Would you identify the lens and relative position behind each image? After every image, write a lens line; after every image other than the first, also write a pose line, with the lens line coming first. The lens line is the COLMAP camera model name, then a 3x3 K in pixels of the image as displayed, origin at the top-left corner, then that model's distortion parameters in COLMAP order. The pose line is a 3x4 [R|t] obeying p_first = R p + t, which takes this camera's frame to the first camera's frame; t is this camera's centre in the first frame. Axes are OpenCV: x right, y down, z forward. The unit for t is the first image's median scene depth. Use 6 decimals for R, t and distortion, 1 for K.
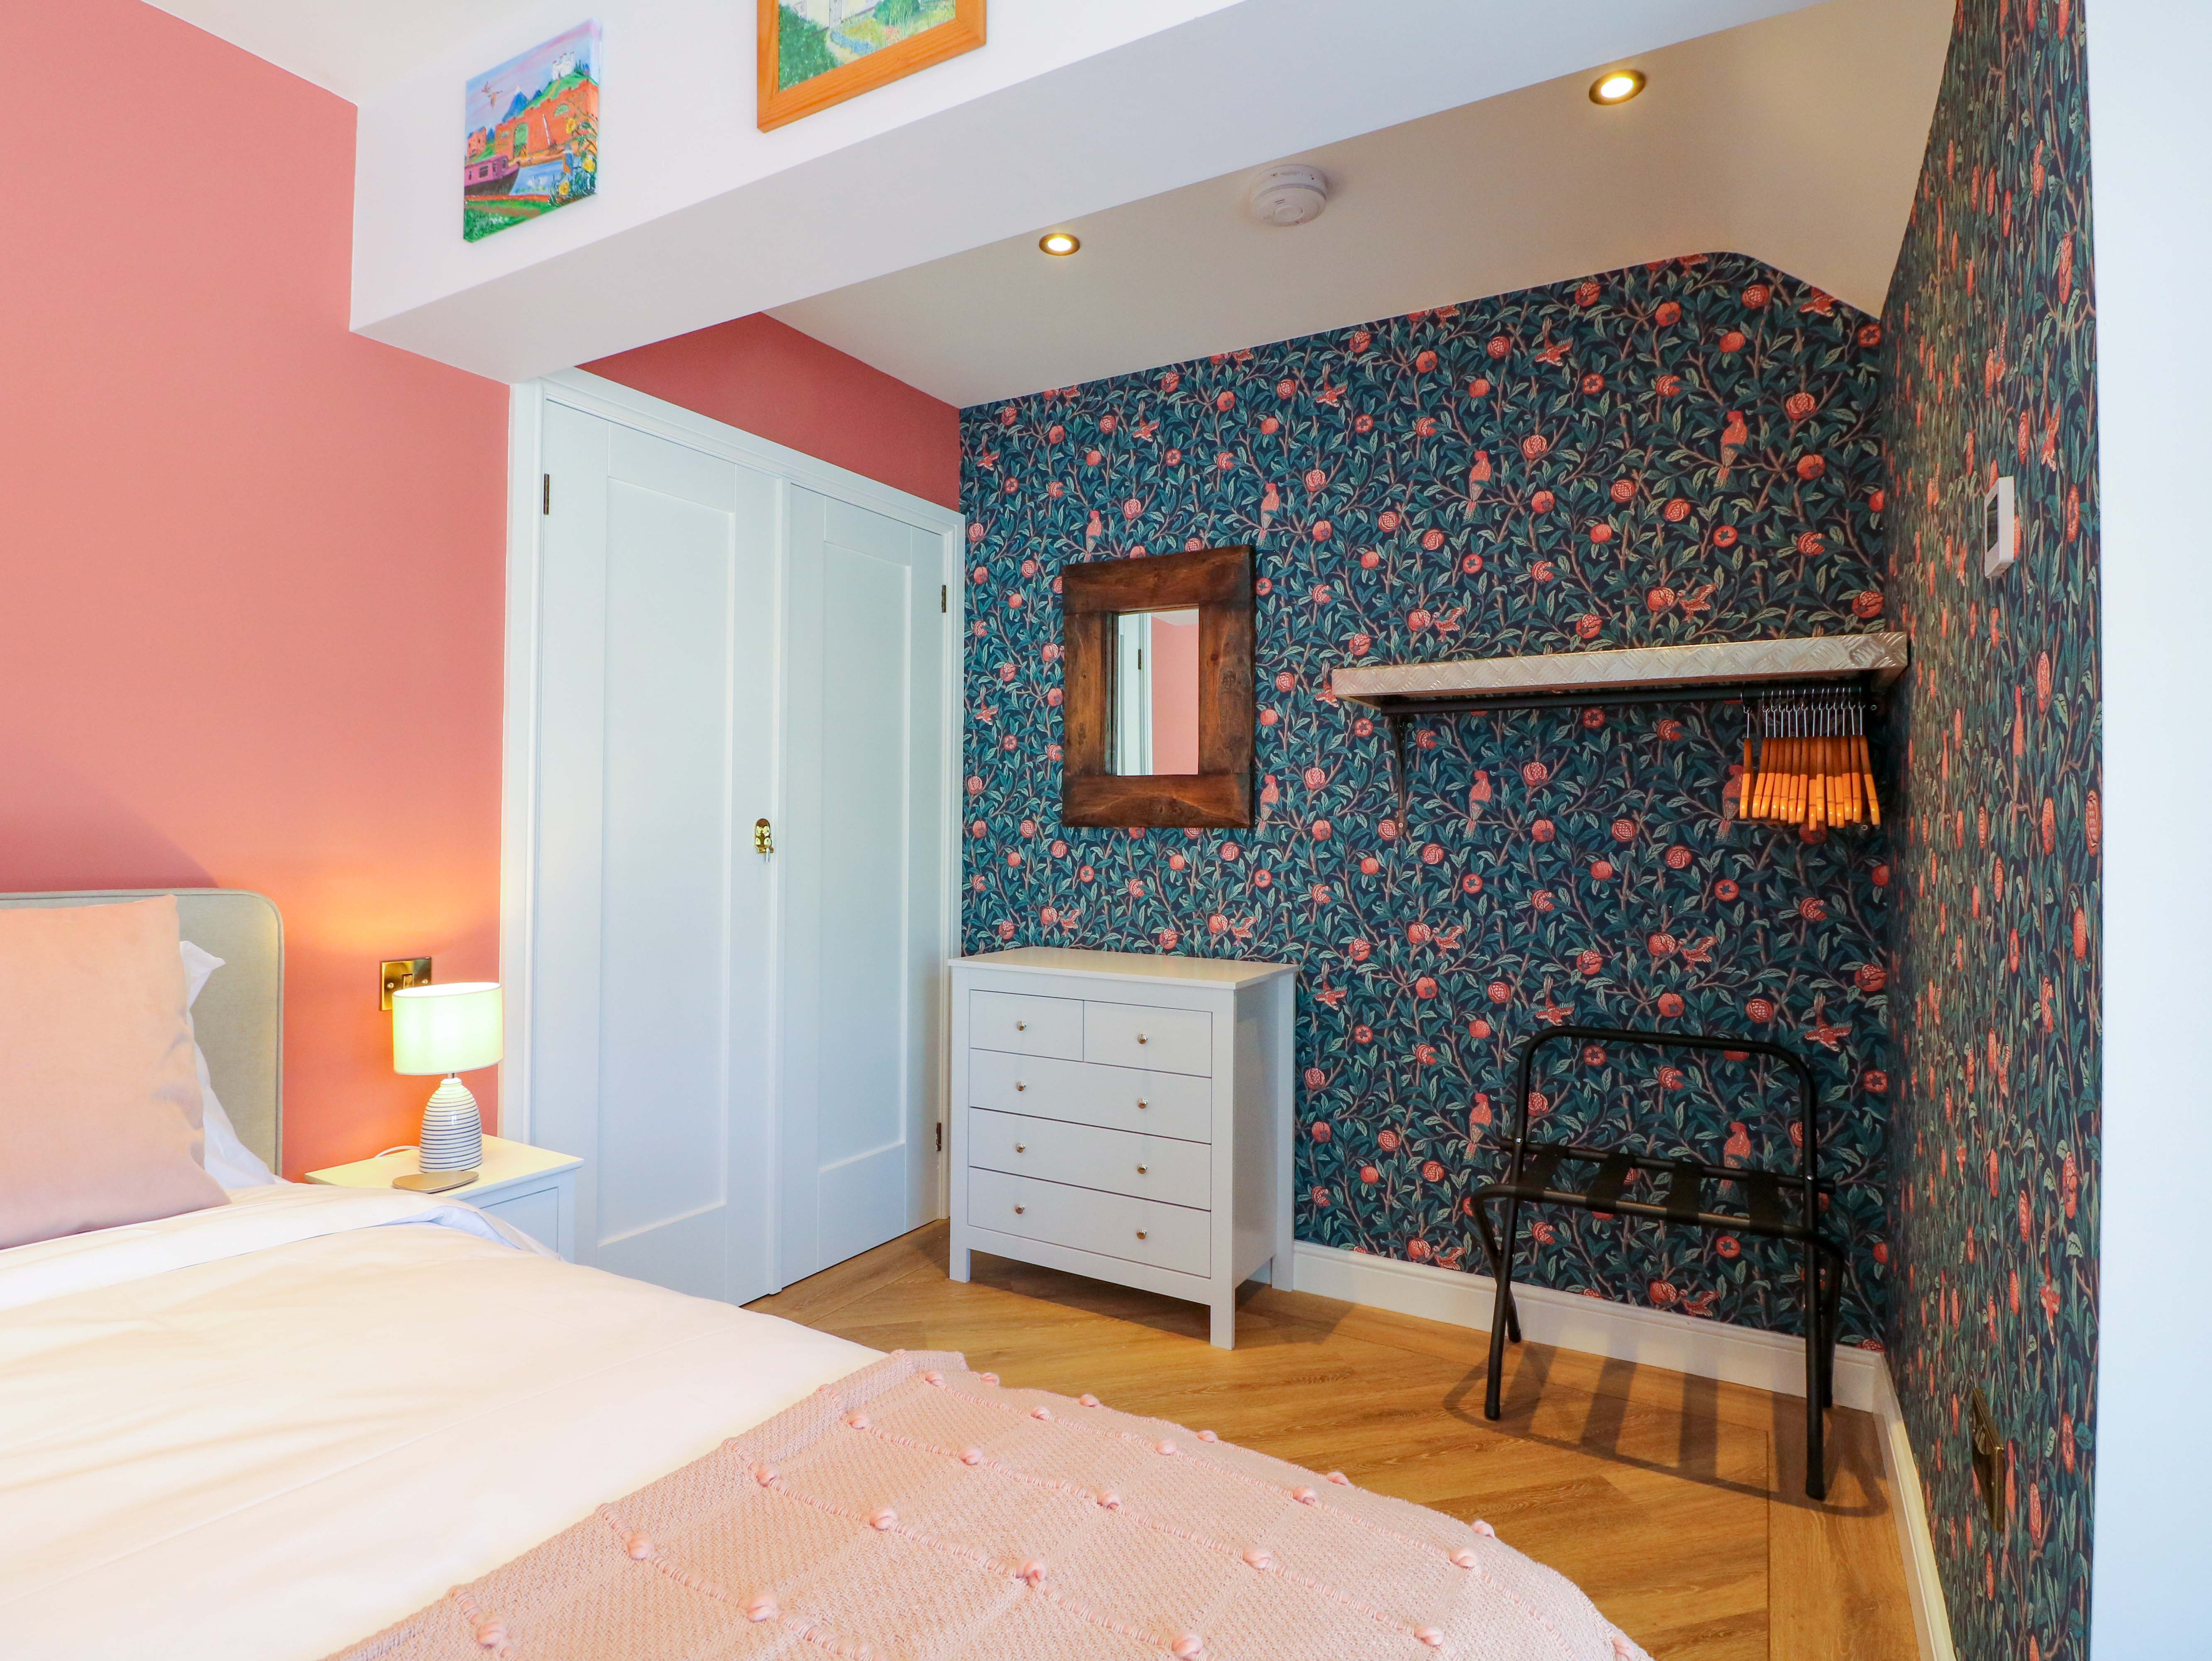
lens RADIAL K [[1163.7, 0, 1101.6], [0, 1163.7, 822.2], [0, 0, 1]] dist [-0.004675, -0.009177]
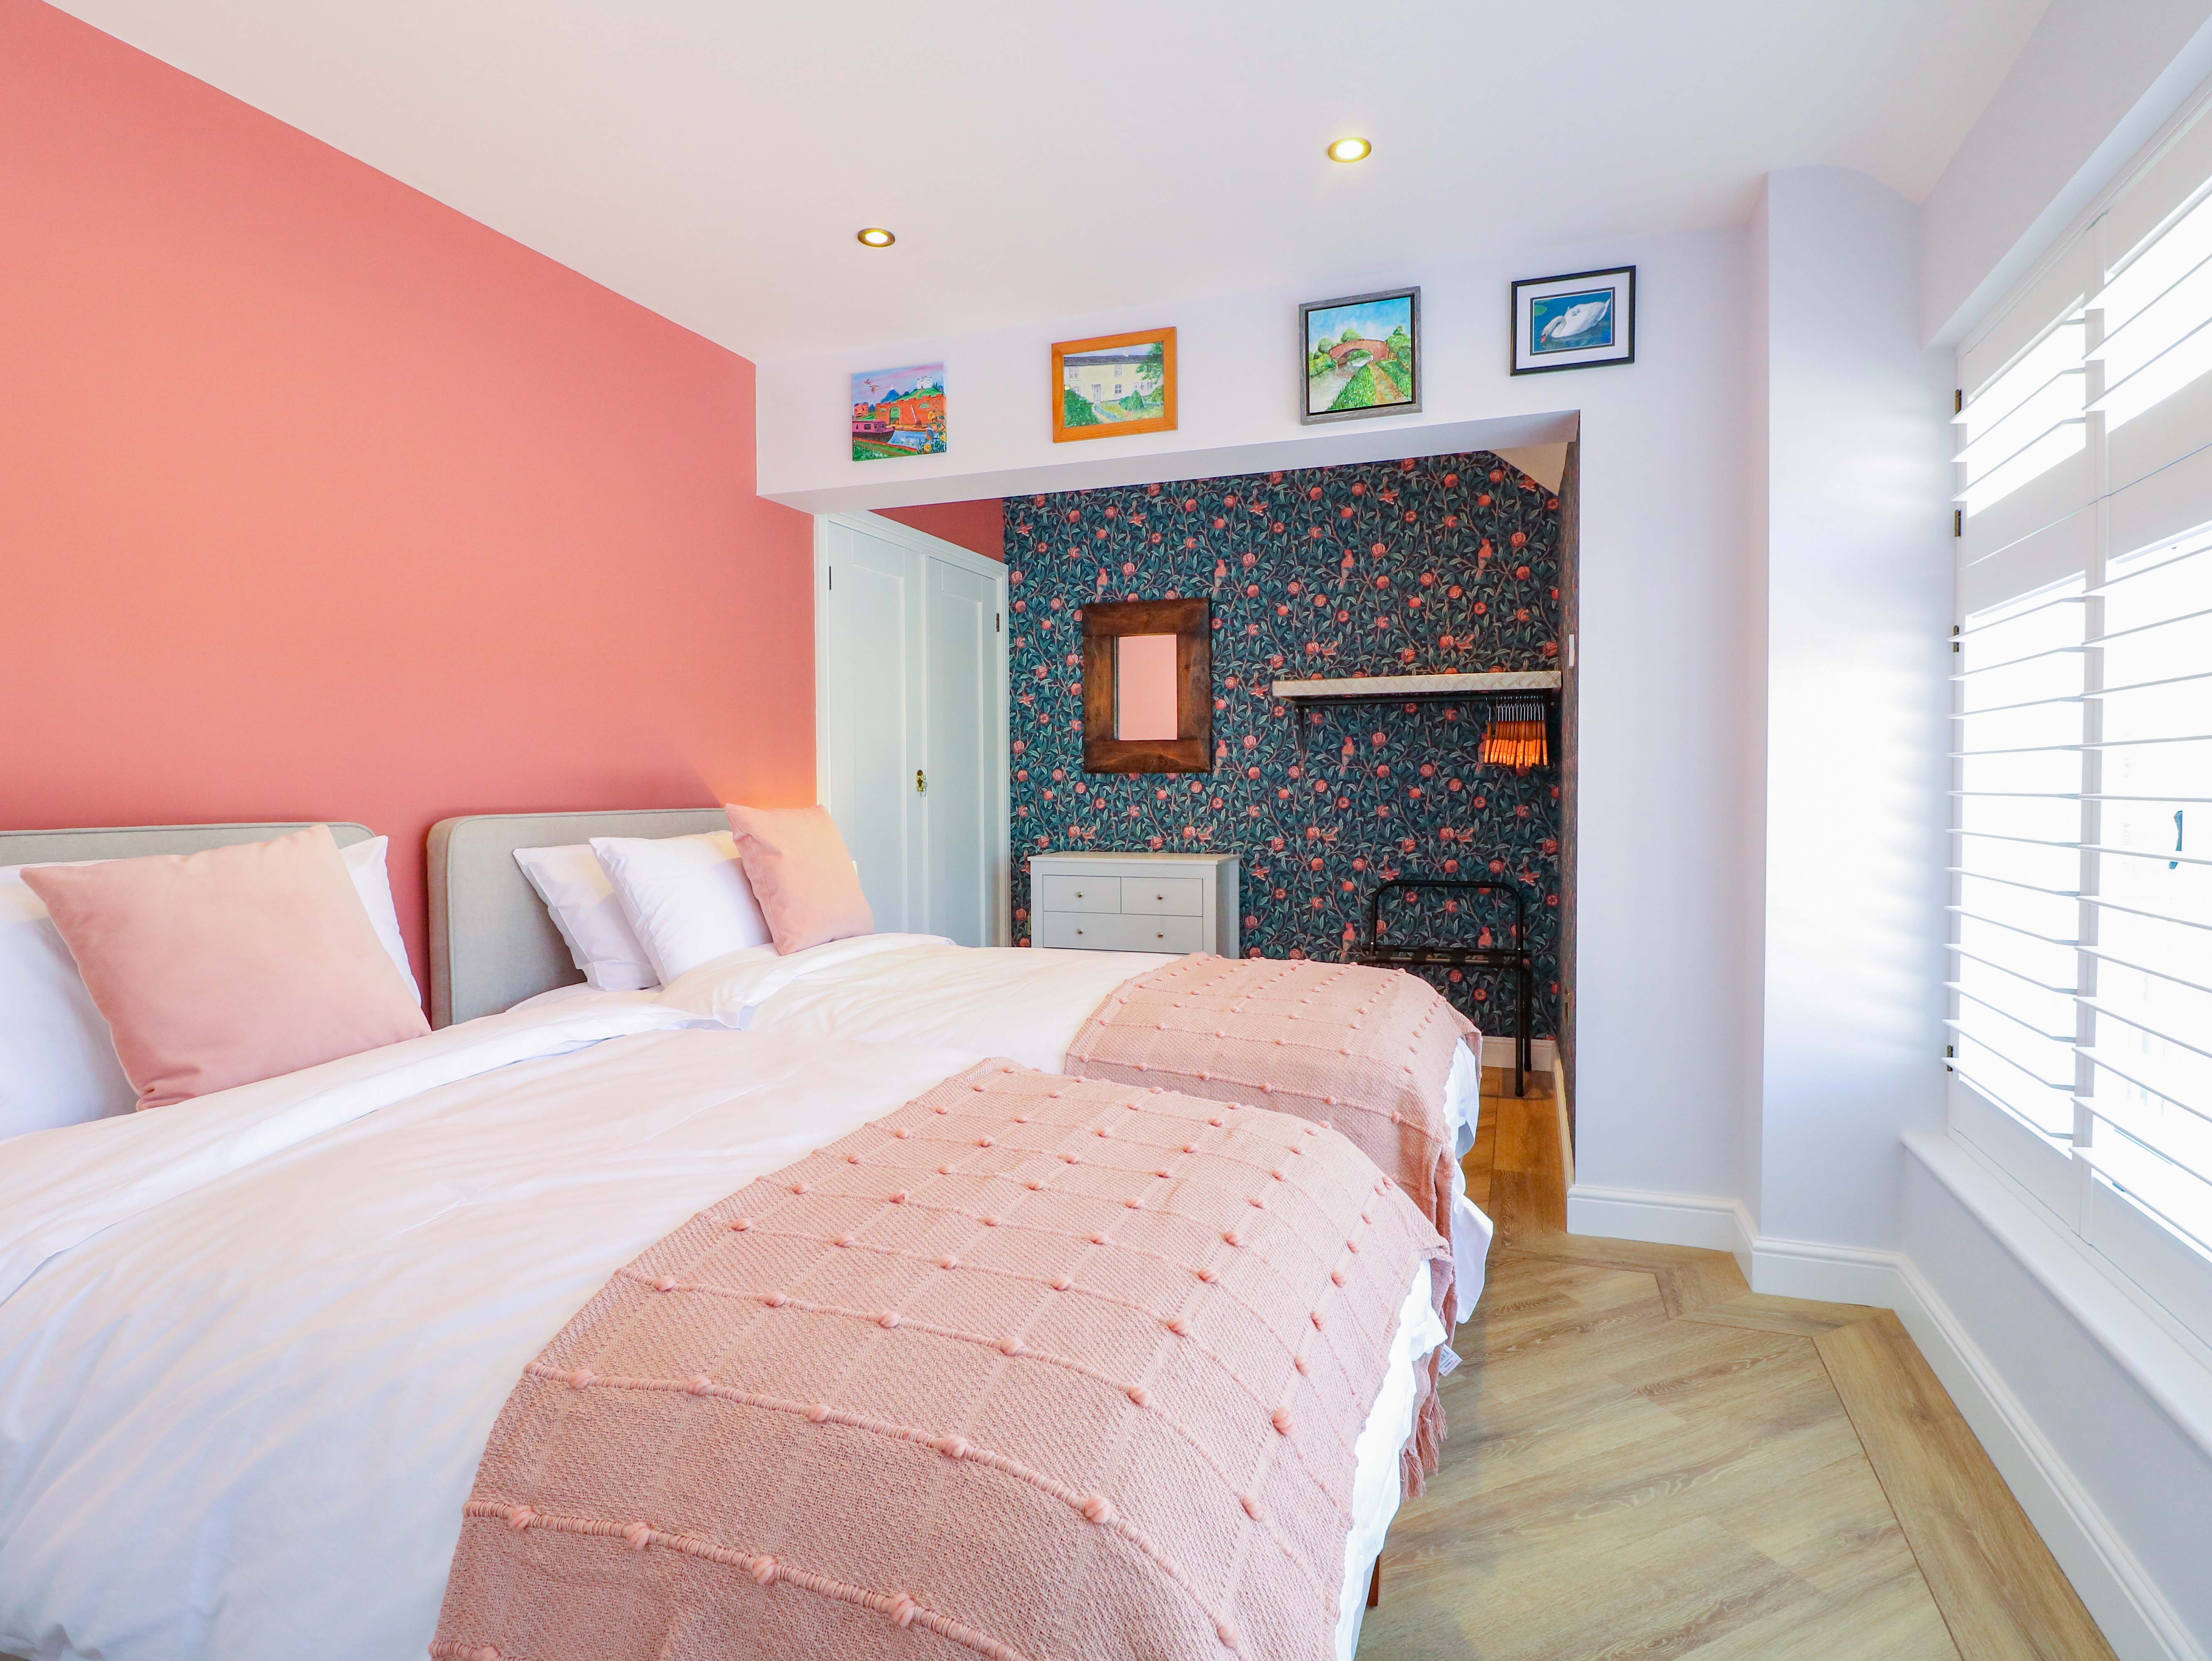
lens RADIAL K [[1163.7, 0, 1104.6], [0, 1163.7, 828.2], [0, 0, 1]] dist [-0.004675, -0.009177]
pose [[0.985487, -0.019232, 0.168657, -0.332942], [0.011532, 0.998851, 0.046517, 0.006242], [-0.169357, -0.043897, 0.984577, -0.662525]]
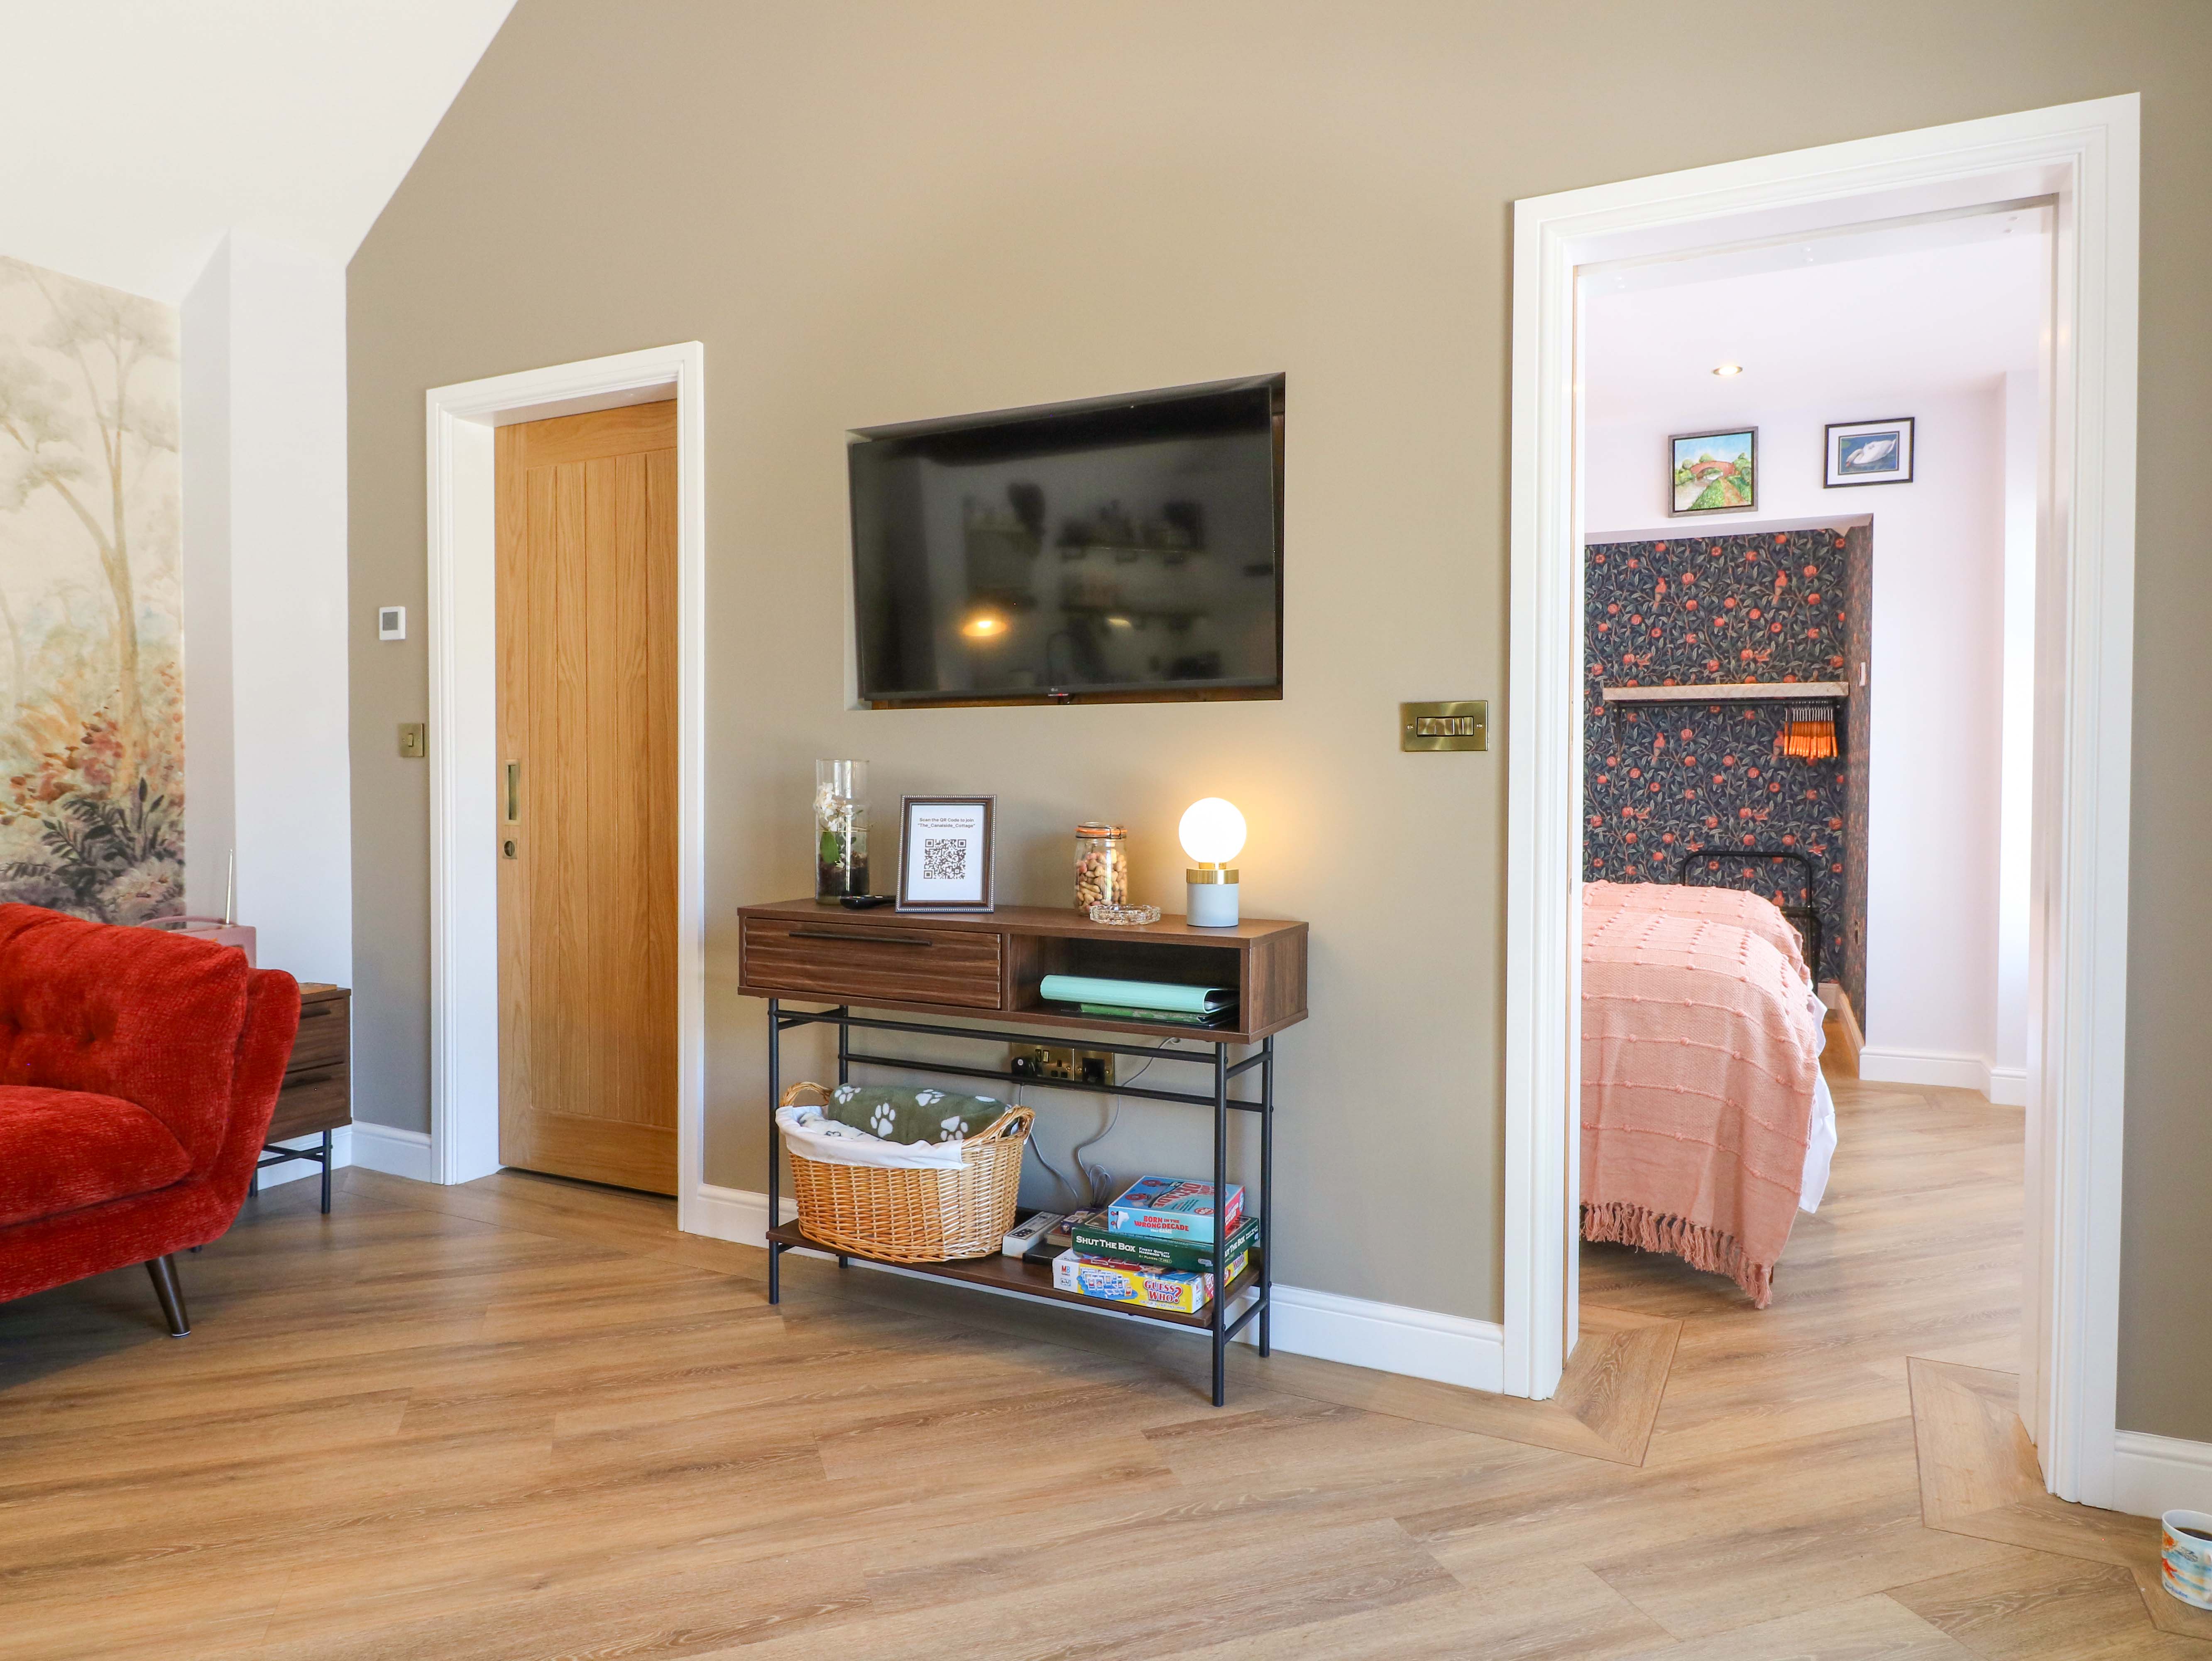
lens RADIAL K [[1388.0, 0, 1100.1], [0, 1388.0, 820.8], [0, 0, 1]] dist [-0.002660, -0.005502]
pose [[0.997277, -0.007627, 0.073345, -0.880498], [0.004758, 0.999220, 0.039213, 0.011166], [-0.073586, -0.038757, 0.996535, -1.448153]]
